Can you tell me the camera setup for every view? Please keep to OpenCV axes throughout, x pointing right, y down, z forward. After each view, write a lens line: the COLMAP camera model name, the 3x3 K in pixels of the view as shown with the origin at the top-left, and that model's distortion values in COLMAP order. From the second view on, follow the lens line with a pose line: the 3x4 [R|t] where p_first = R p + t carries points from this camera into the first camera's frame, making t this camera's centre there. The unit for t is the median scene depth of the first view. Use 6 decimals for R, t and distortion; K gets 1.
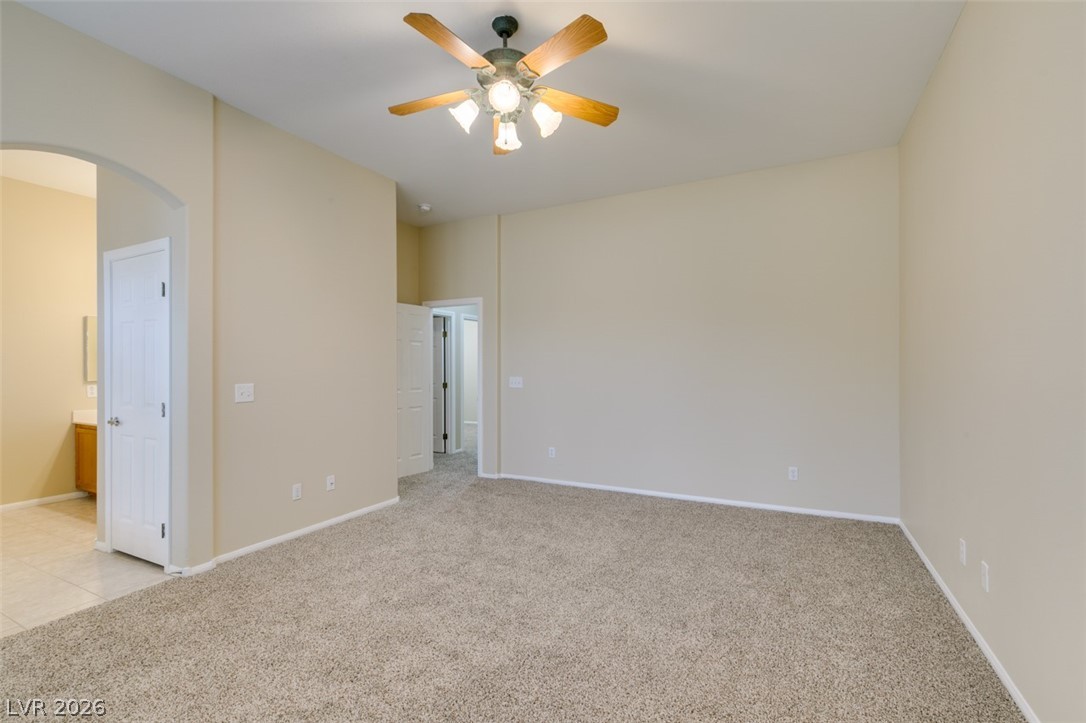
lens RADIAL K [[486.0, 0, 547.7], [0, 486.0, 365.1], [0, 0, 1]] dist [0.006354, -0.001383]
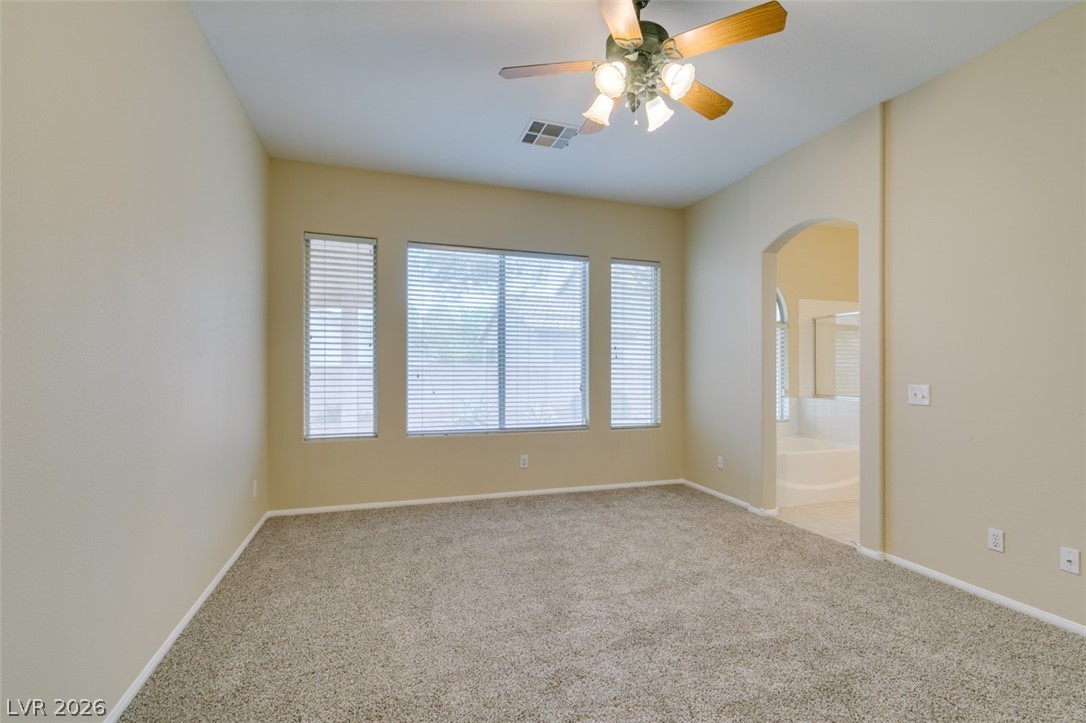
lens RADIAL K [[486.0, 0, 542.5], [0, 486.0, 363.9], [0, 0, 1]] dist [0.006354, -0.001383]
pose [[-0.703689, -0.011035, -0.710422, 0.528482], [-0.002263, 0.999909, -0.013290, 0.013456], [0.710504, -0.007744, -0.703650, 1.159956]]
